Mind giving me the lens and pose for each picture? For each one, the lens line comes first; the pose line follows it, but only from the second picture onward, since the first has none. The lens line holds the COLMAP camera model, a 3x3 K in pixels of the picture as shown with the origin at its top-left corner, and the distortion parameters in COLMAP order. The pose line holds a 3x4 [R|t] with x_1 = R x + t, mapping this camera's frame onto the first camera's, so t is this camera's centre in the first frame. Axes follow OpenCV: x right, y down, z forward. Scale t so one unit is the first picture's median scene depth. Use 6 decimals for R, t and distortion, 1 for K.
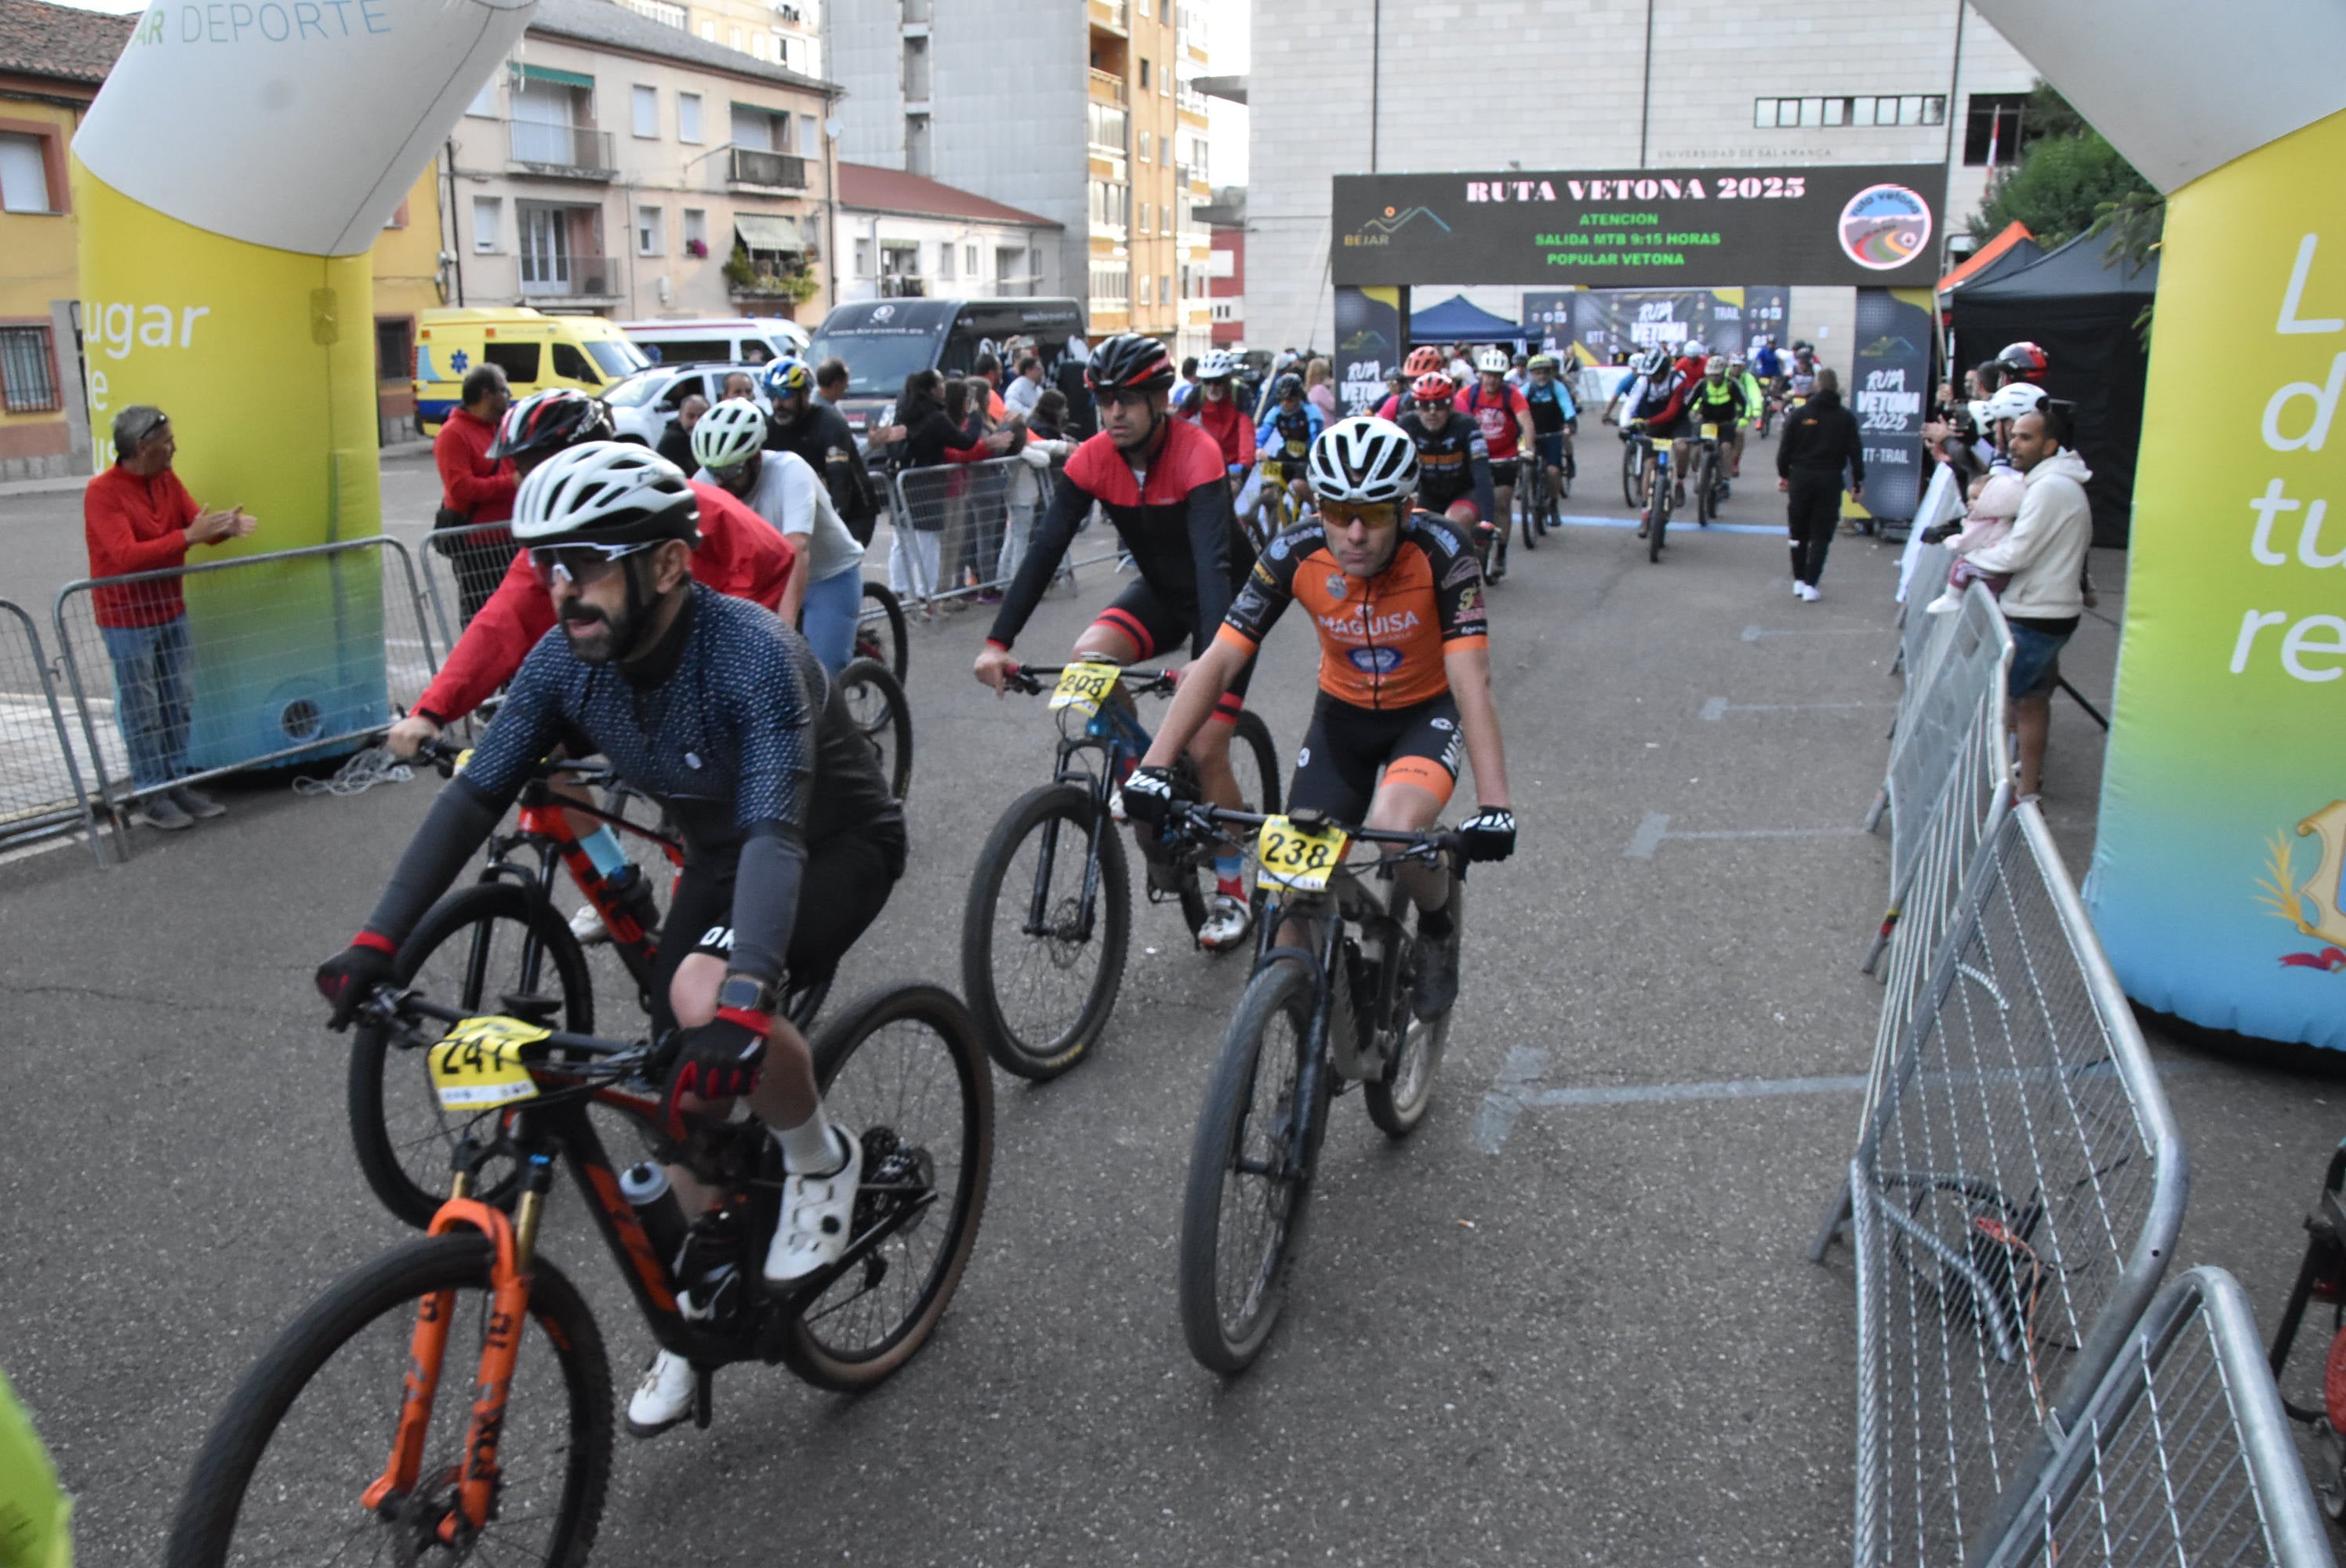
lens RADIAL K [[1835.2, 0, 1116.8], [0, 1835.2, 890.9], [0, 0, 1]] dist [-0.171263, 0.115986]
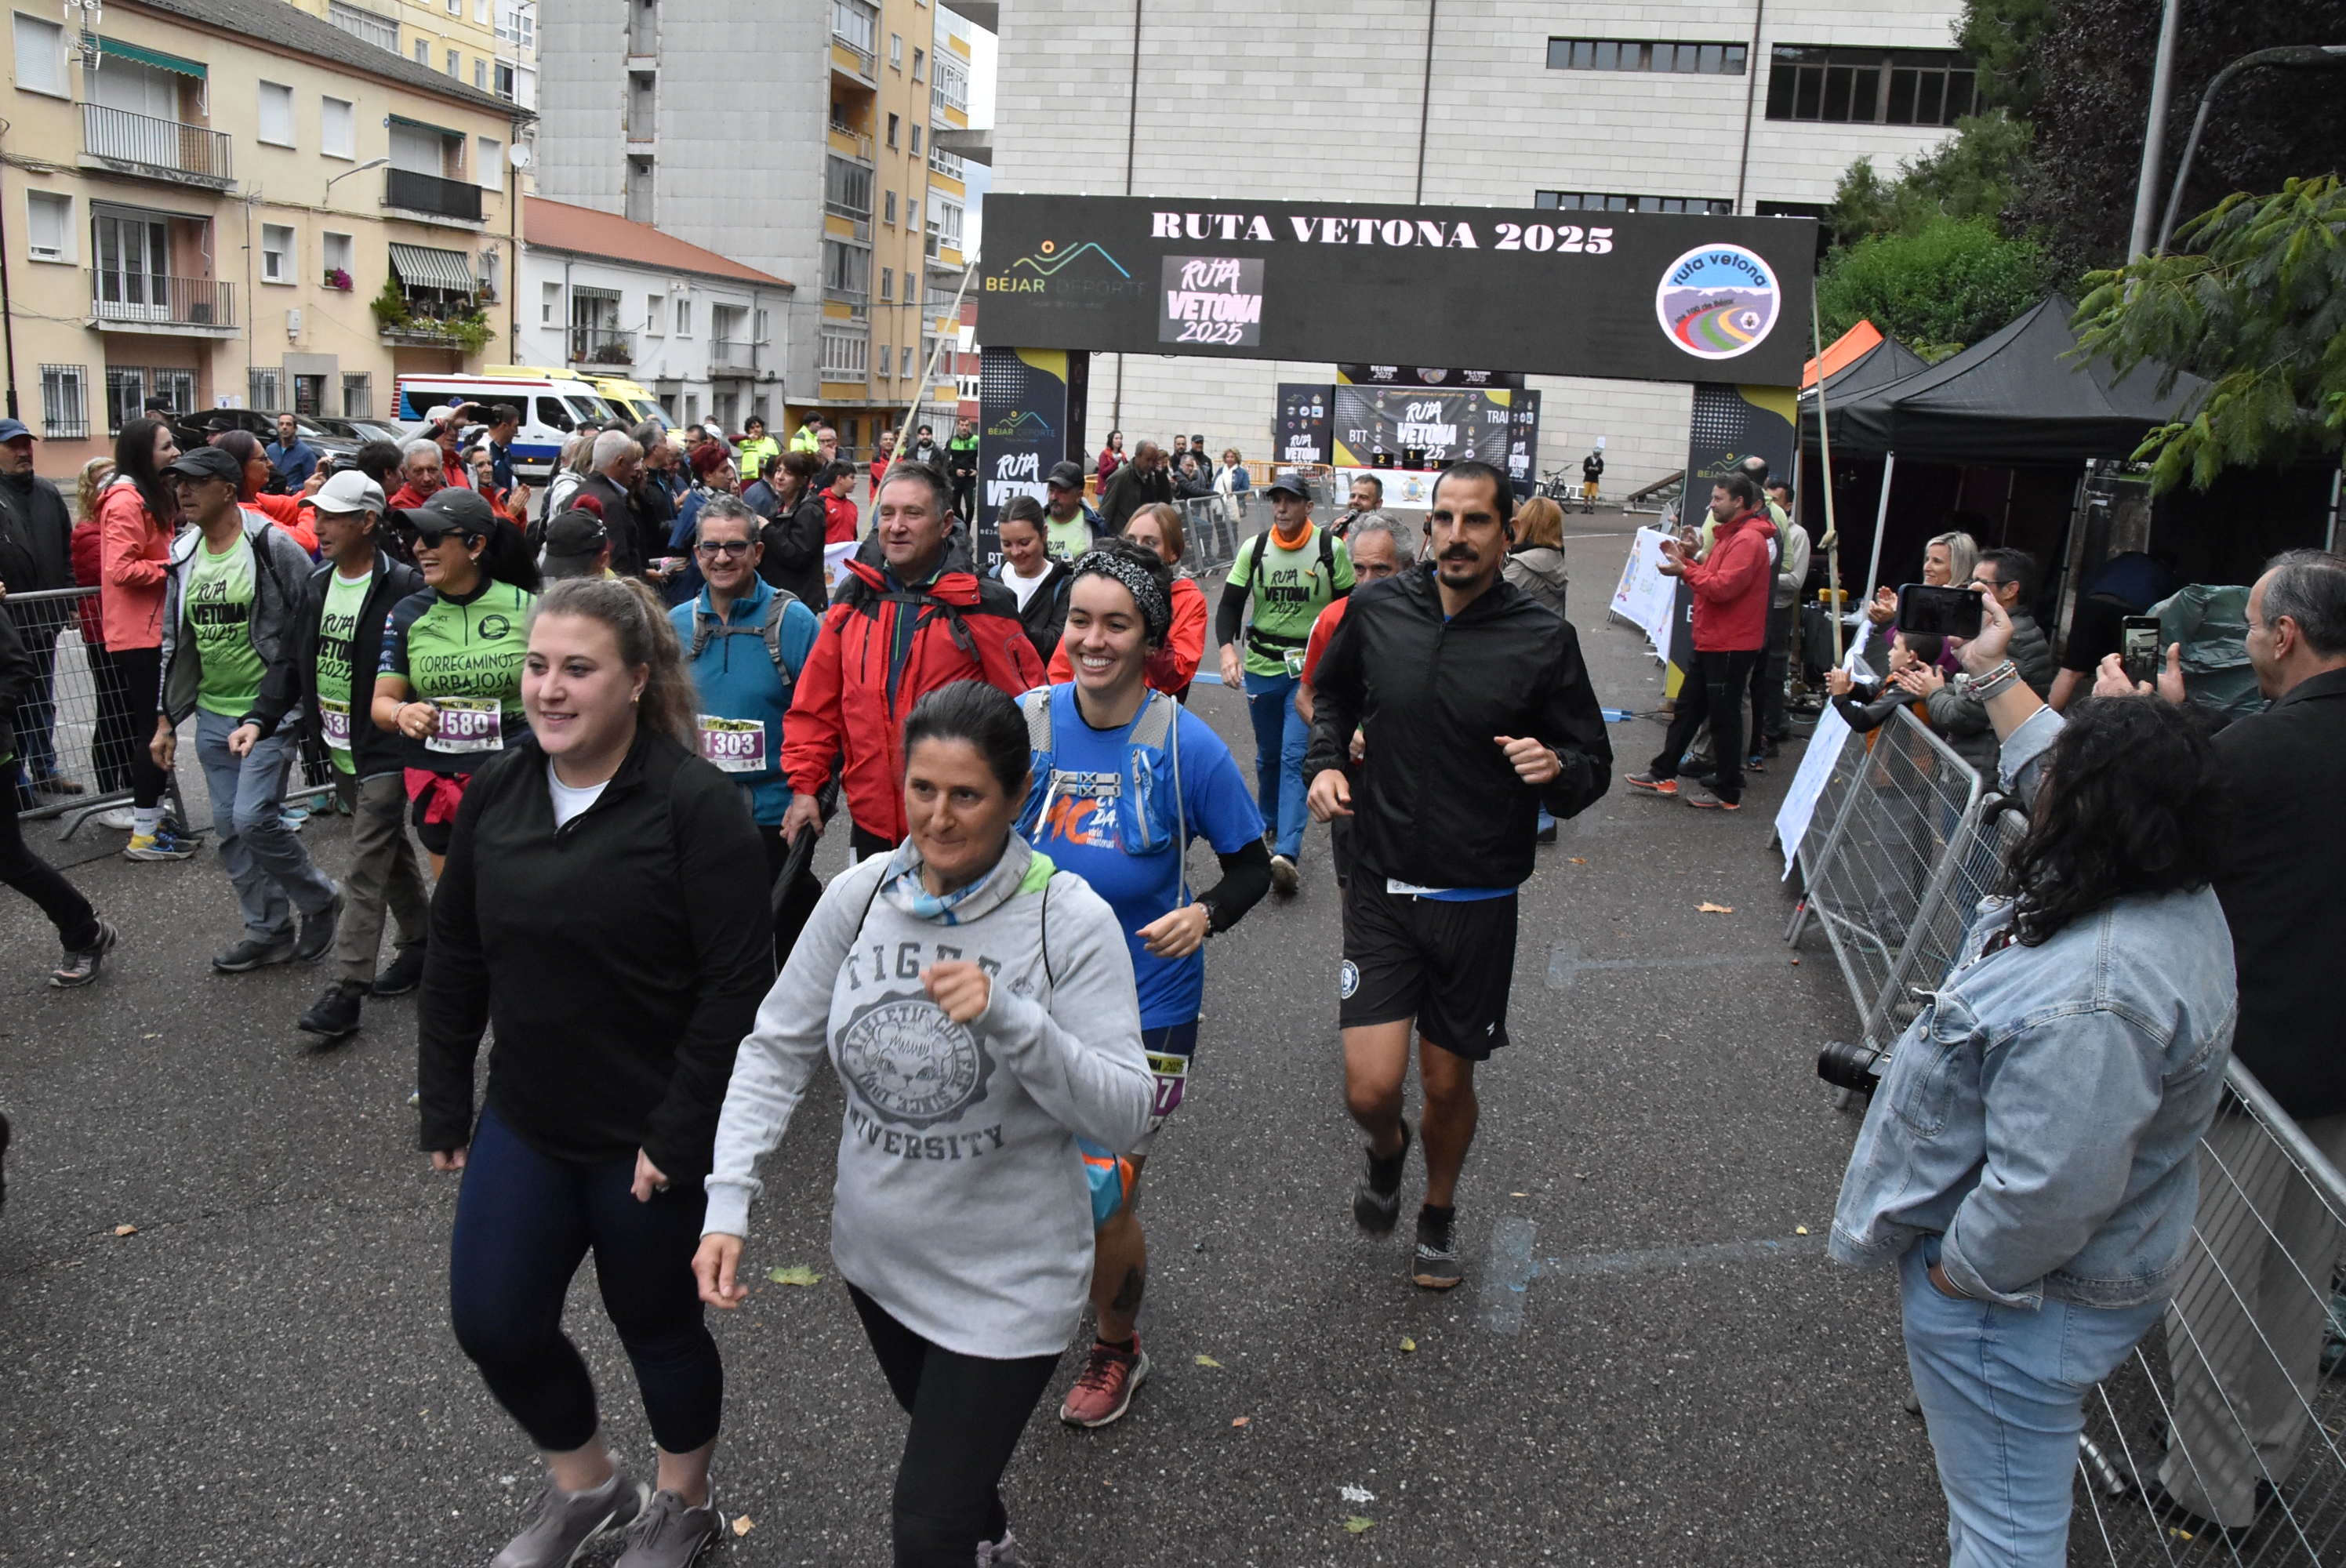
lens RADIAL K [[1856.7, 0, 1114.1], [0, 1856.7, 864.7], [0, 0, 1]] dist [-0.168141, 0.130290]
pose [[0.991227, 0.032364, 0.128149, 0.035002], [-0.024770, 0.997866, -0.060417, -0.034840], [-0.129831, 0.056712, 0.989913, 0.112656]]
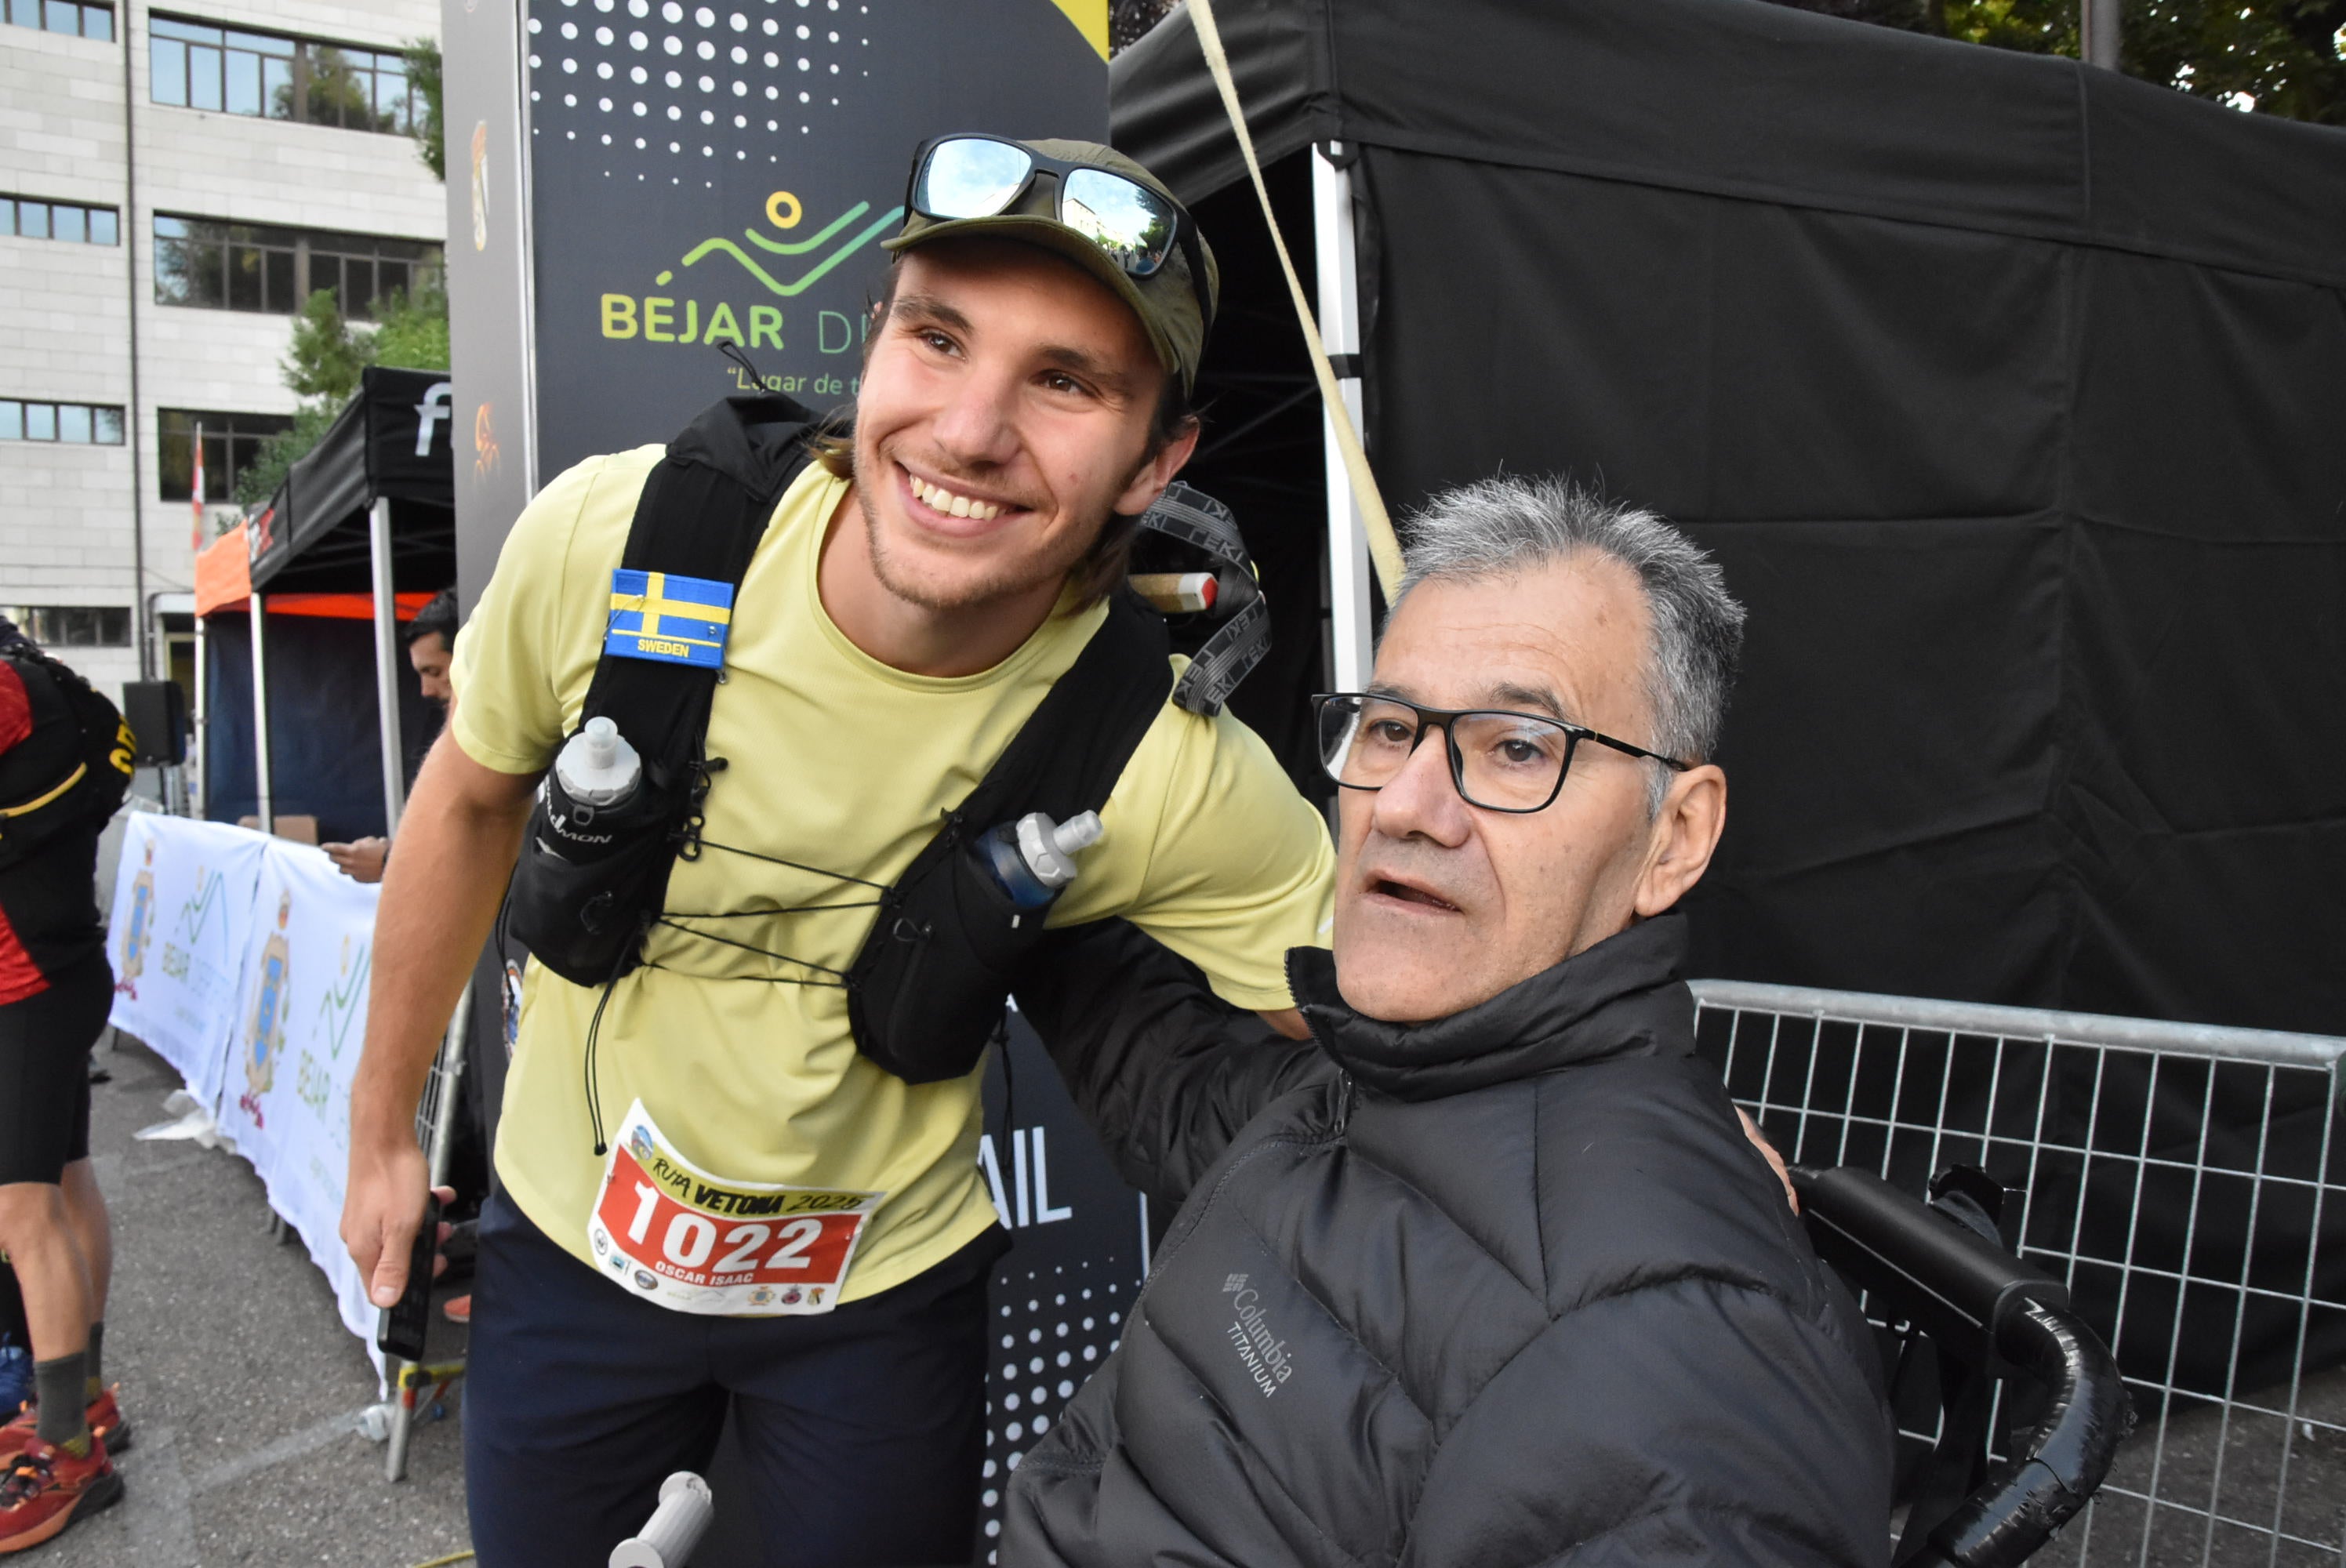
lens RADIAL K [[1856.7, 0, 1114.1], [0, 1856.7, 864.7], [0, 0, 1]] dist [-0.168141, 0.130290]
pose [[0.590293, -0.051976, 0.805514, 0.127326], [0.248871, 0.961028, -0.120367, -0.091919], [-0.767865, 0.271521, 0.580224, 0.337705]]
